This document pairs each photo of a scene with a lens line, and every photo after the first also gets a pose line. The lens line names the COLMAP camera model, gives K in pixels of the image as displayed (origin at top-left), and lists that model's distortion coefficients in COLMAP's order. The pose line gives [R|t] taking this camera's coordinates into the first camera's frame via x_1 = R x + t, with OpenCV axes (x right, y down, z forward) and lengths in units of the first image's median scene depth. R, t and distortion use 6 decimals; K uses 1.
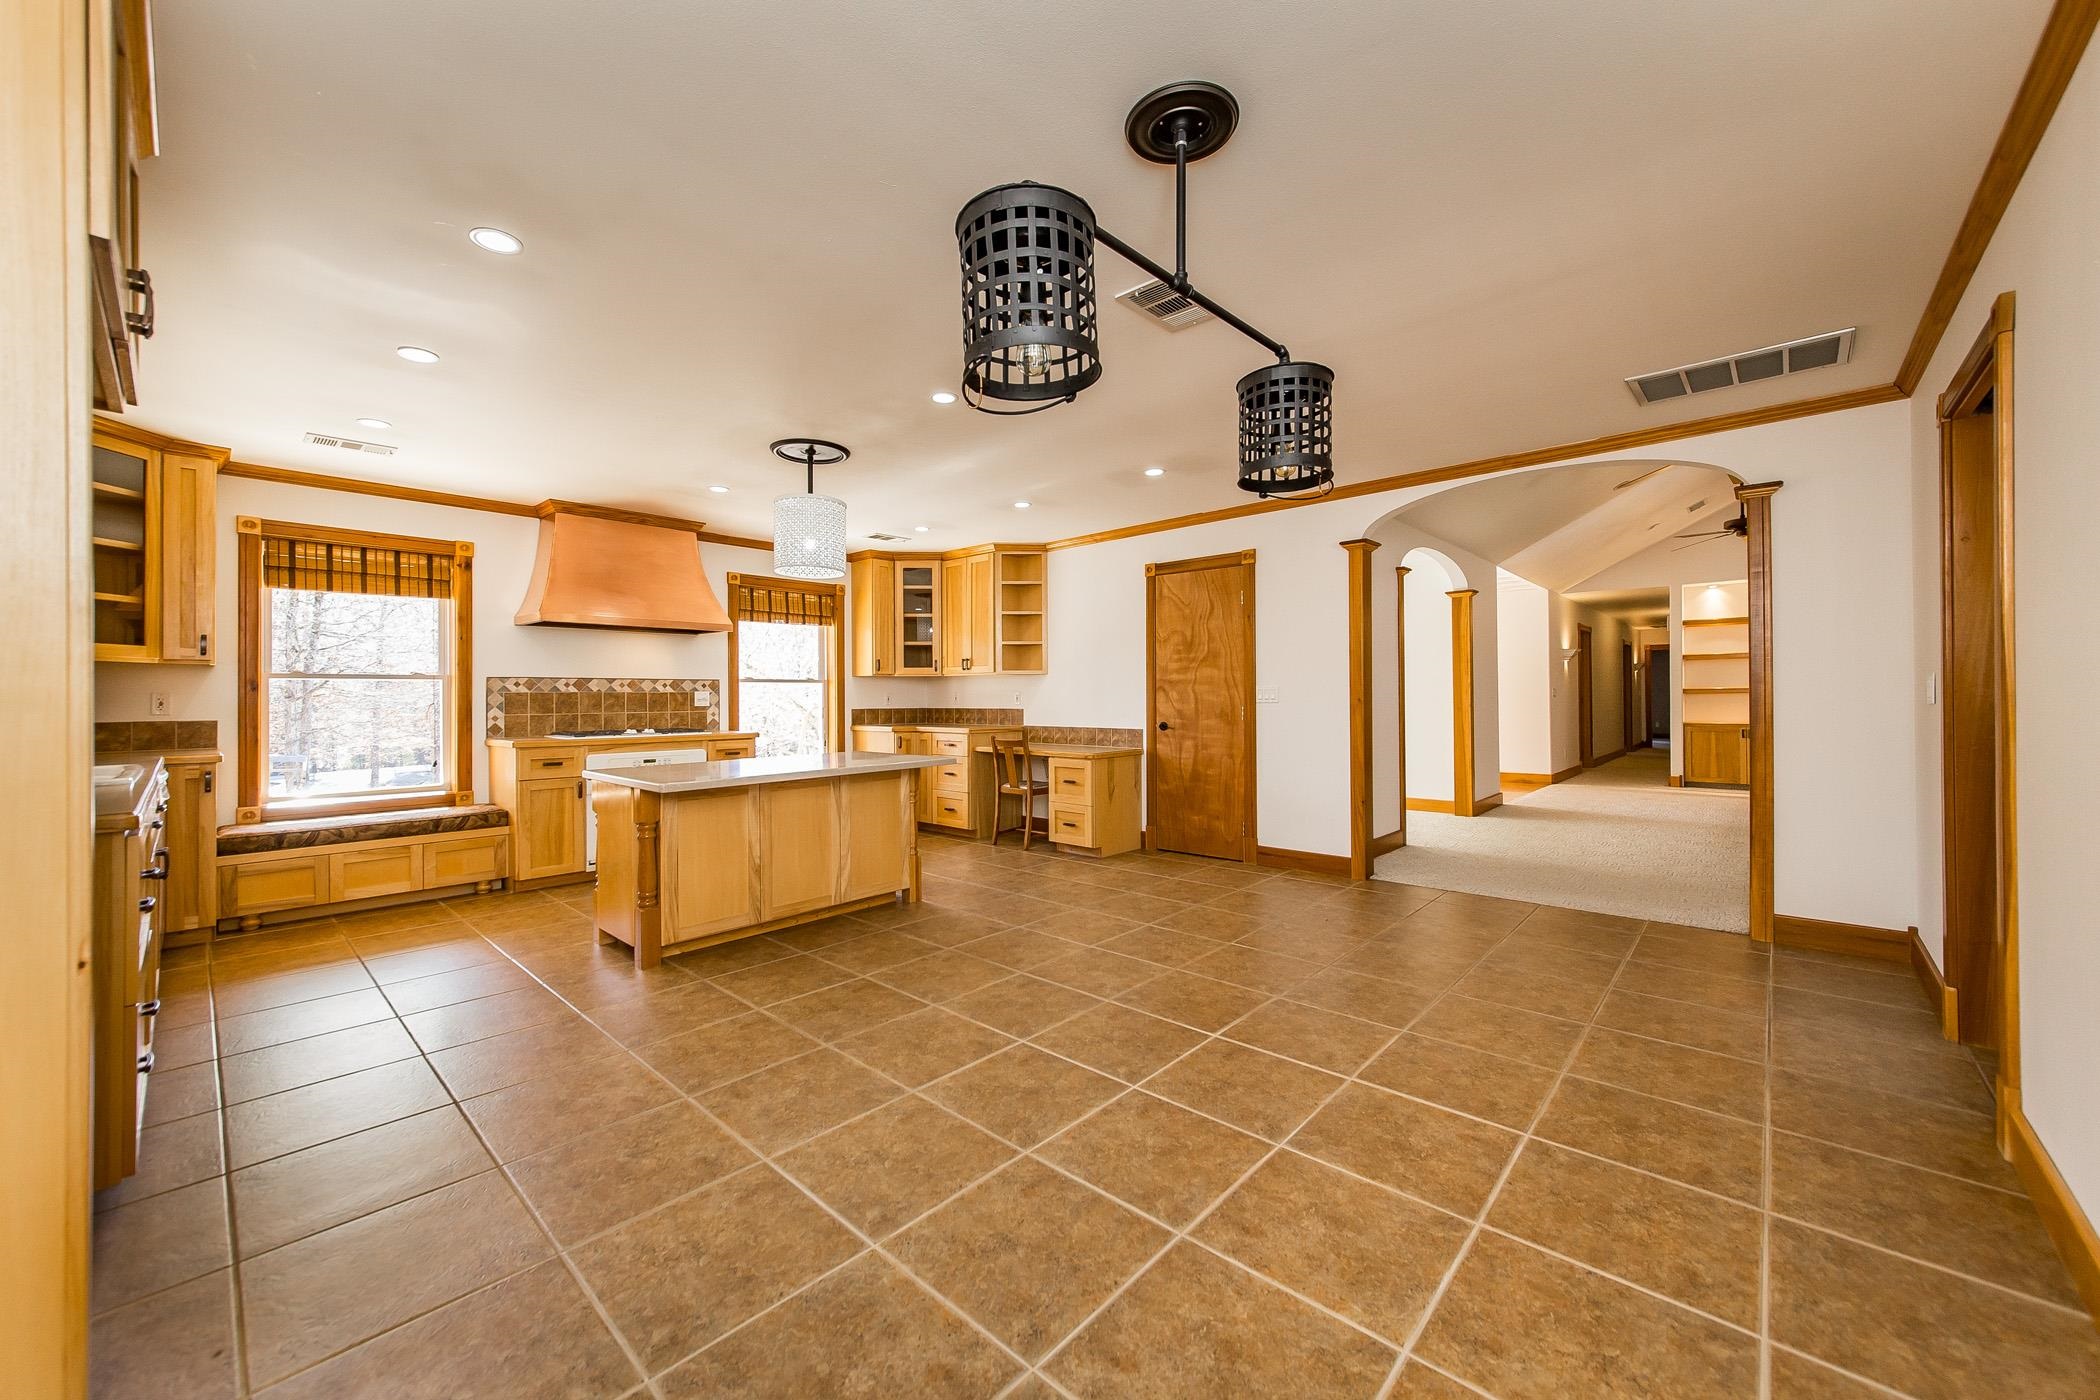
lens RADIAL K [[771.8, 0, 1066.7], [0, 771.8, 699.4], [0, 0, 1]] dist [-0.025324, -0.000247]
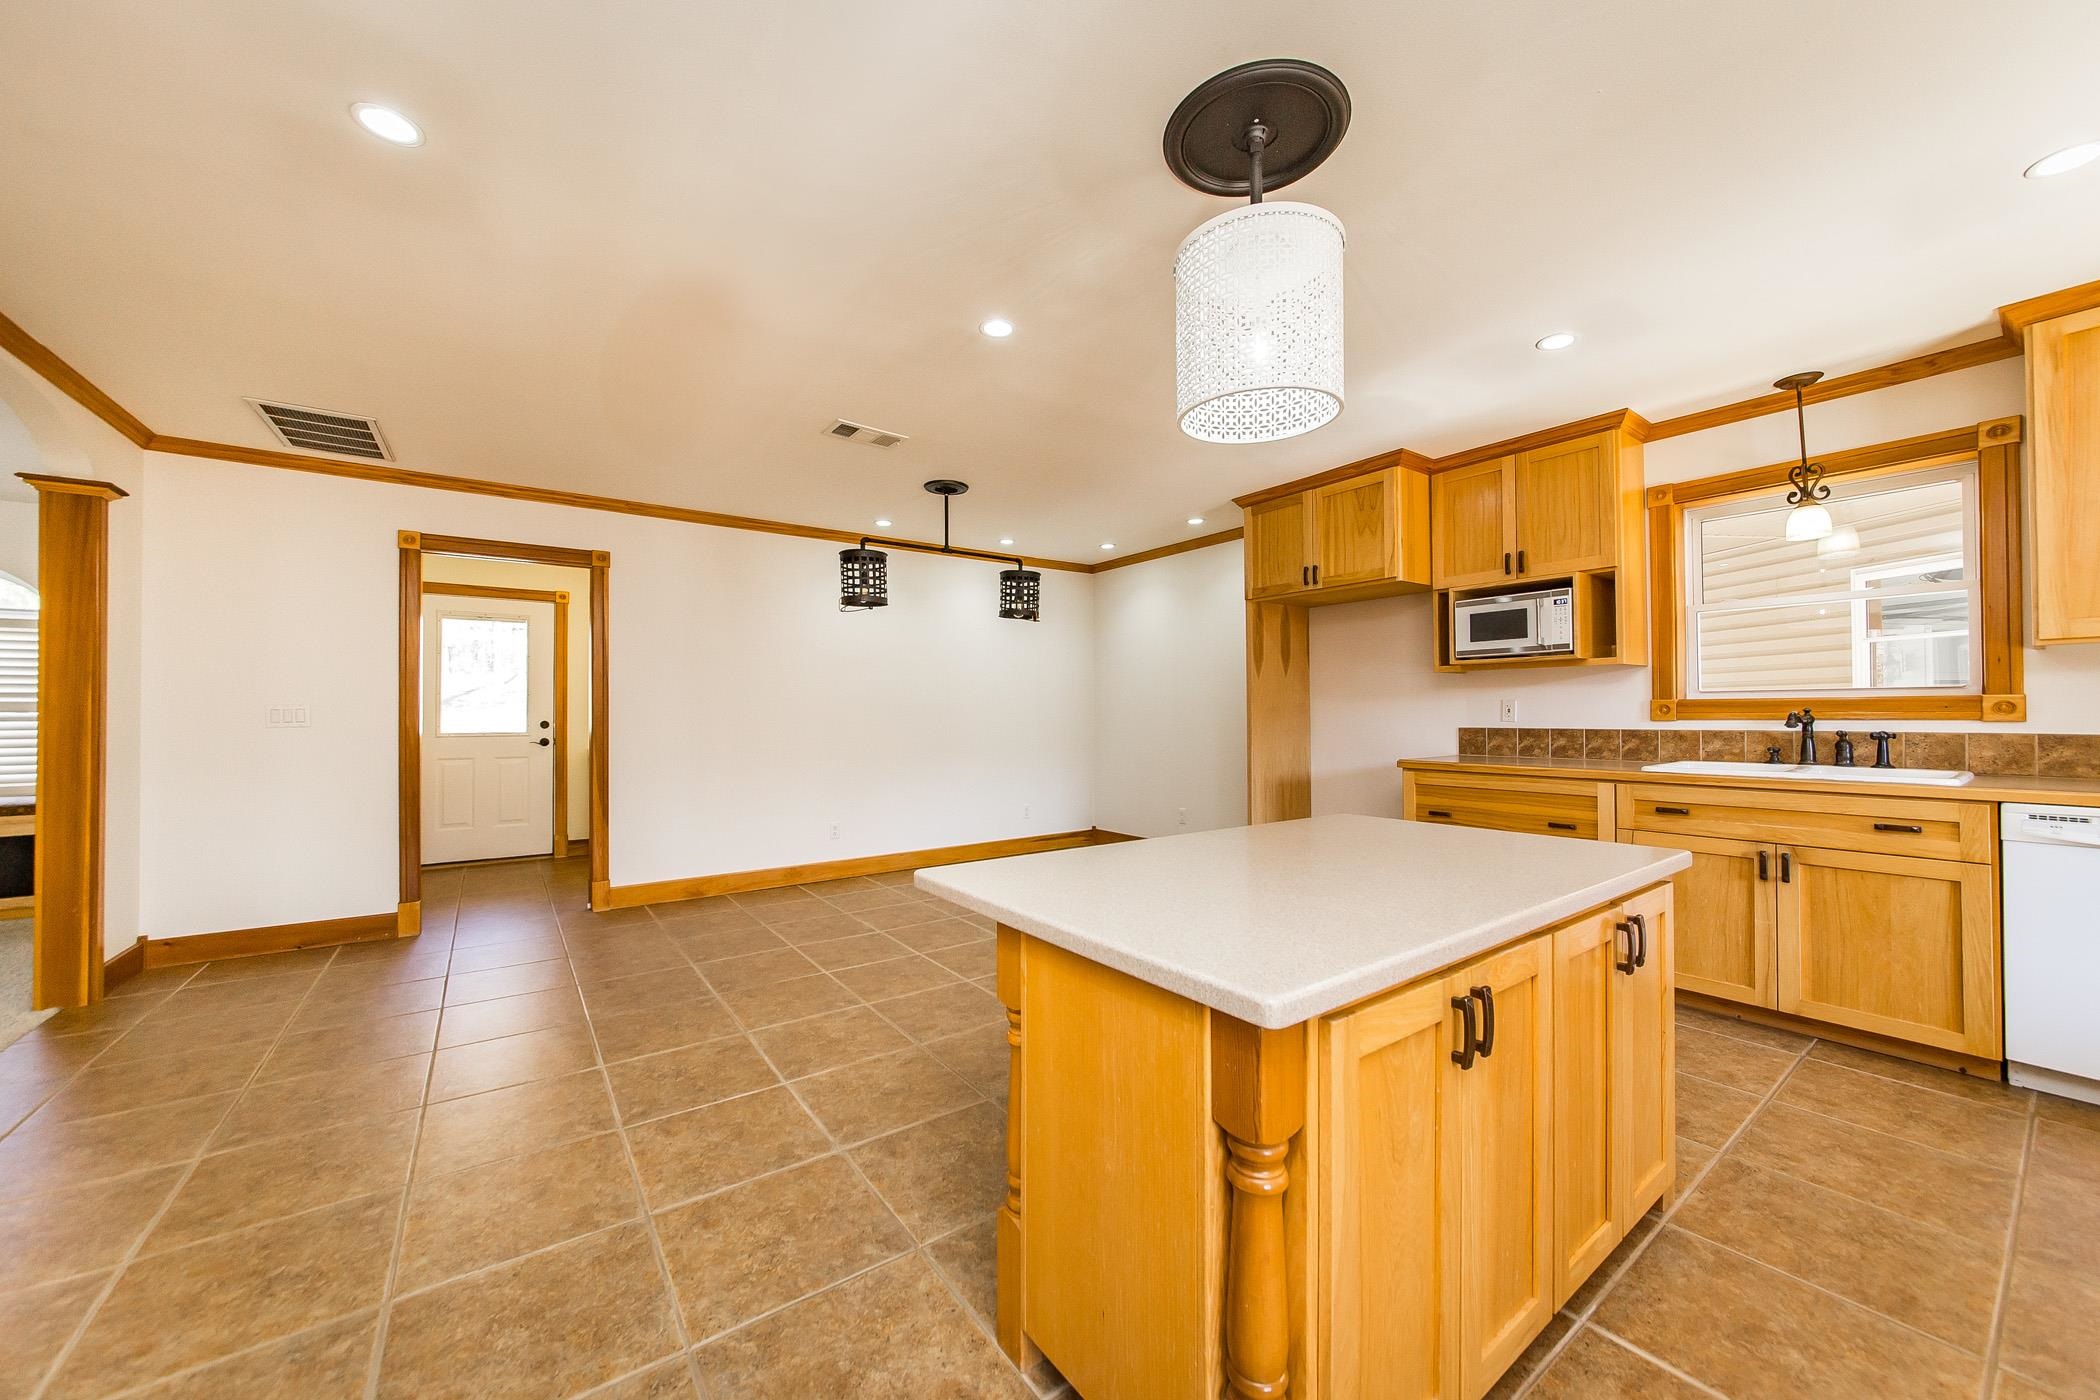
lens RADIAL K [[770.2, 0, 1042.2], [0, 770.2, 709.1], [0, 0, 1]] dist [-0.009919, 0.004279]
pose [[-0.972572, 0.012940, 0.232240, -0.245012], [0.013192, 0.999913, -0.000469, -0.002799], [-0.232226, 0.002607, -0.972658, 1.126284]]
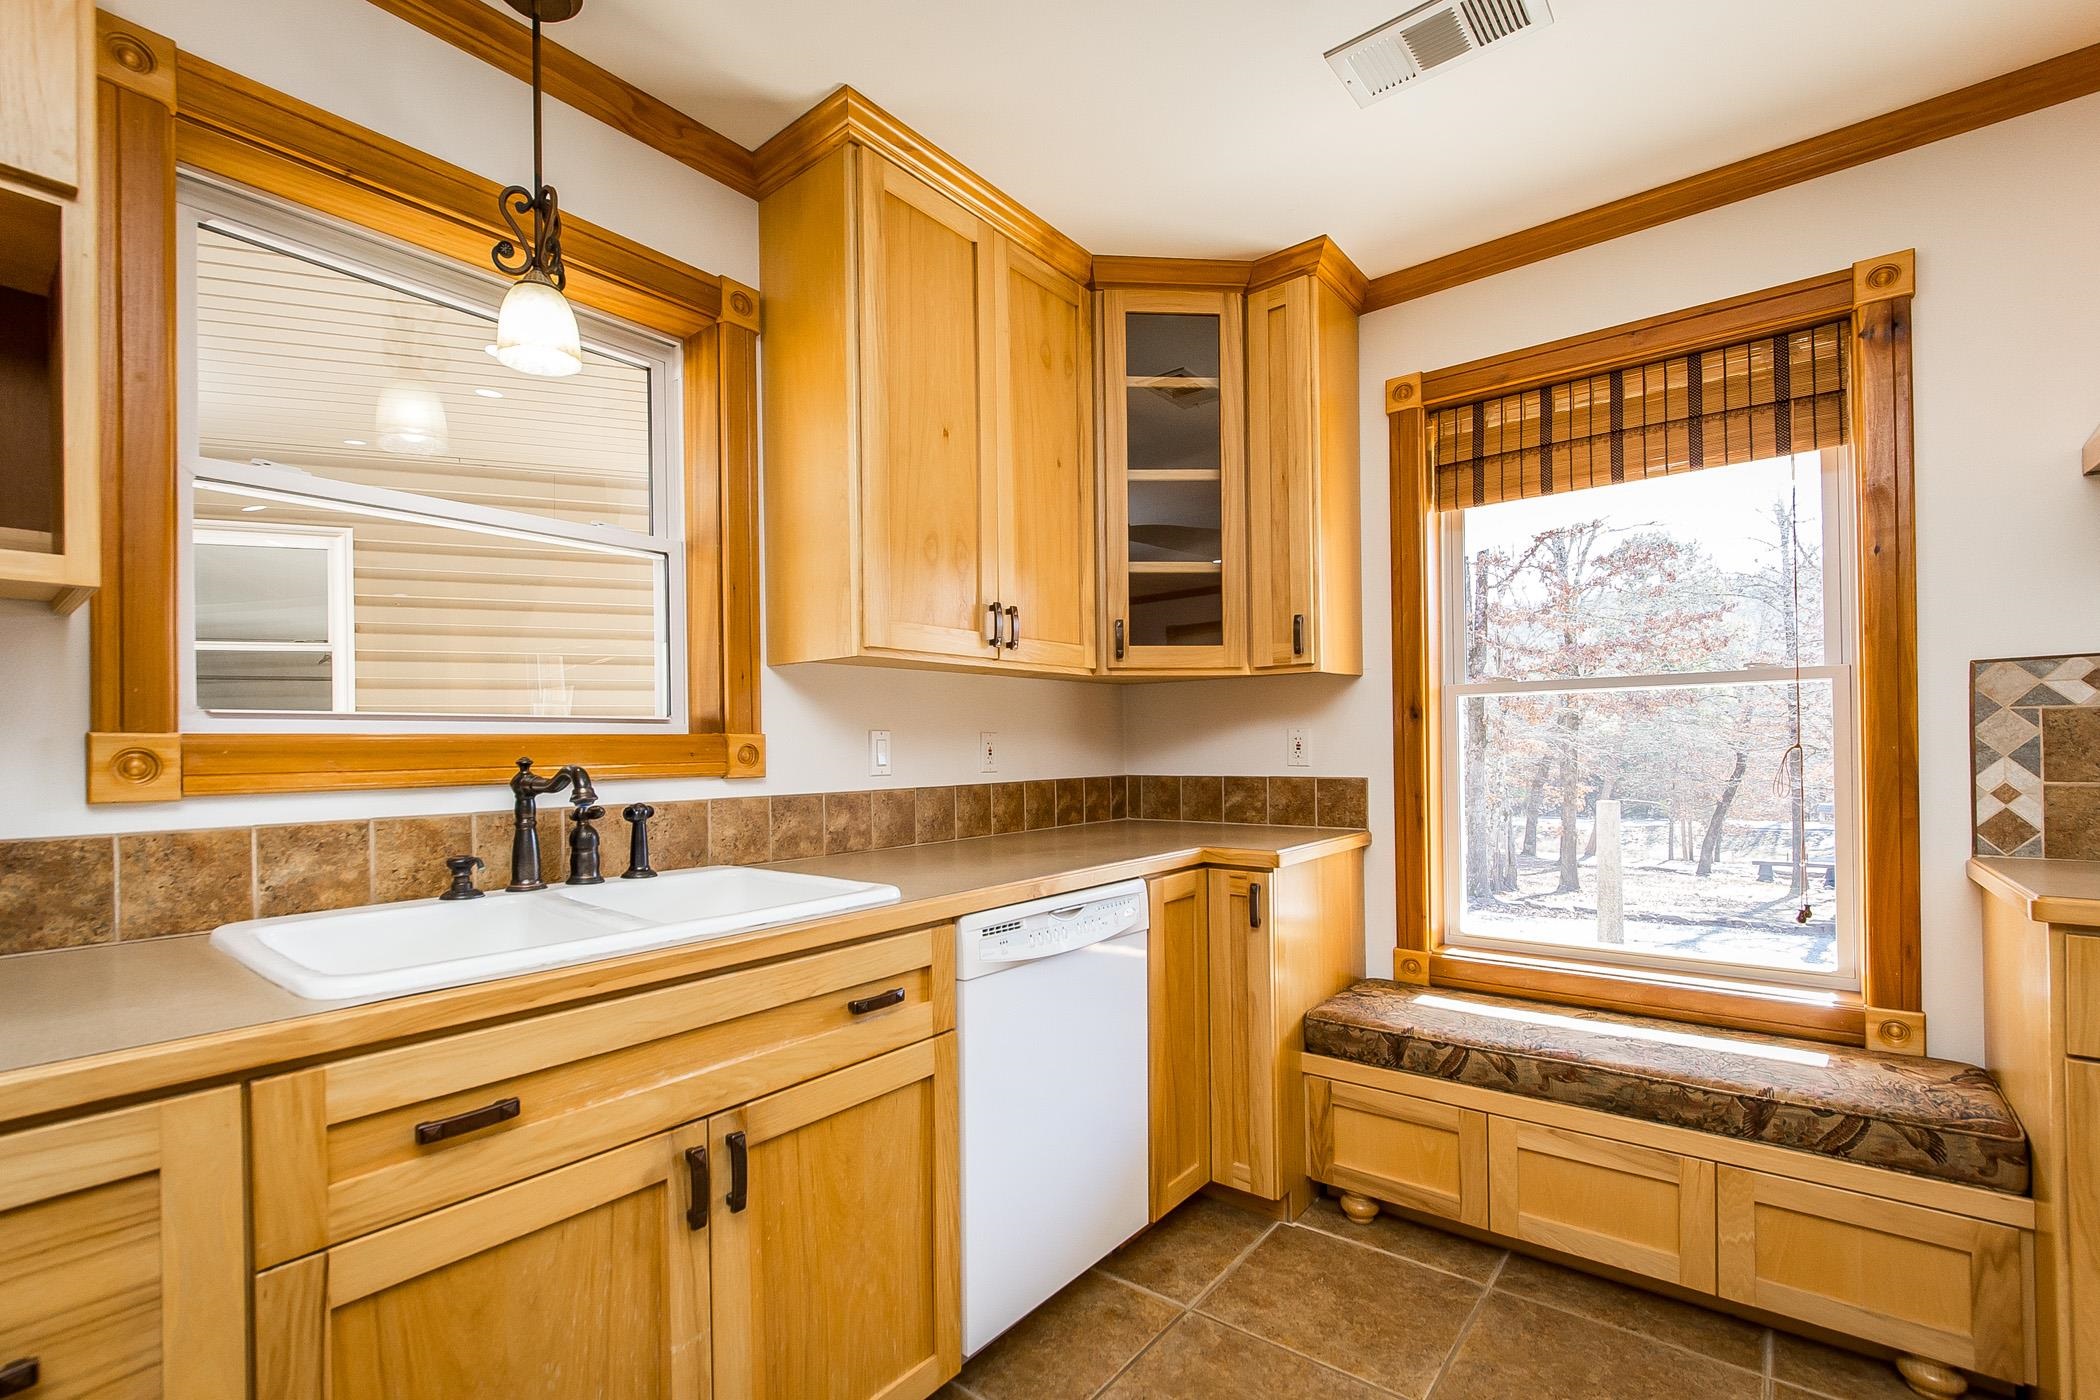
lens RADIAL K [[919.9, 0, 1021.1], [0, 919.9, 743.9], [0, 0, 1]] dist [-0.009198, 0.002505]
pose [[0.022373, 0.000305, -0.999750, -0.375359], [0.009905, 0.999951, 0.000527, 0.000971], [0.999701, -0.009915, 0.022369, 0.569892]]
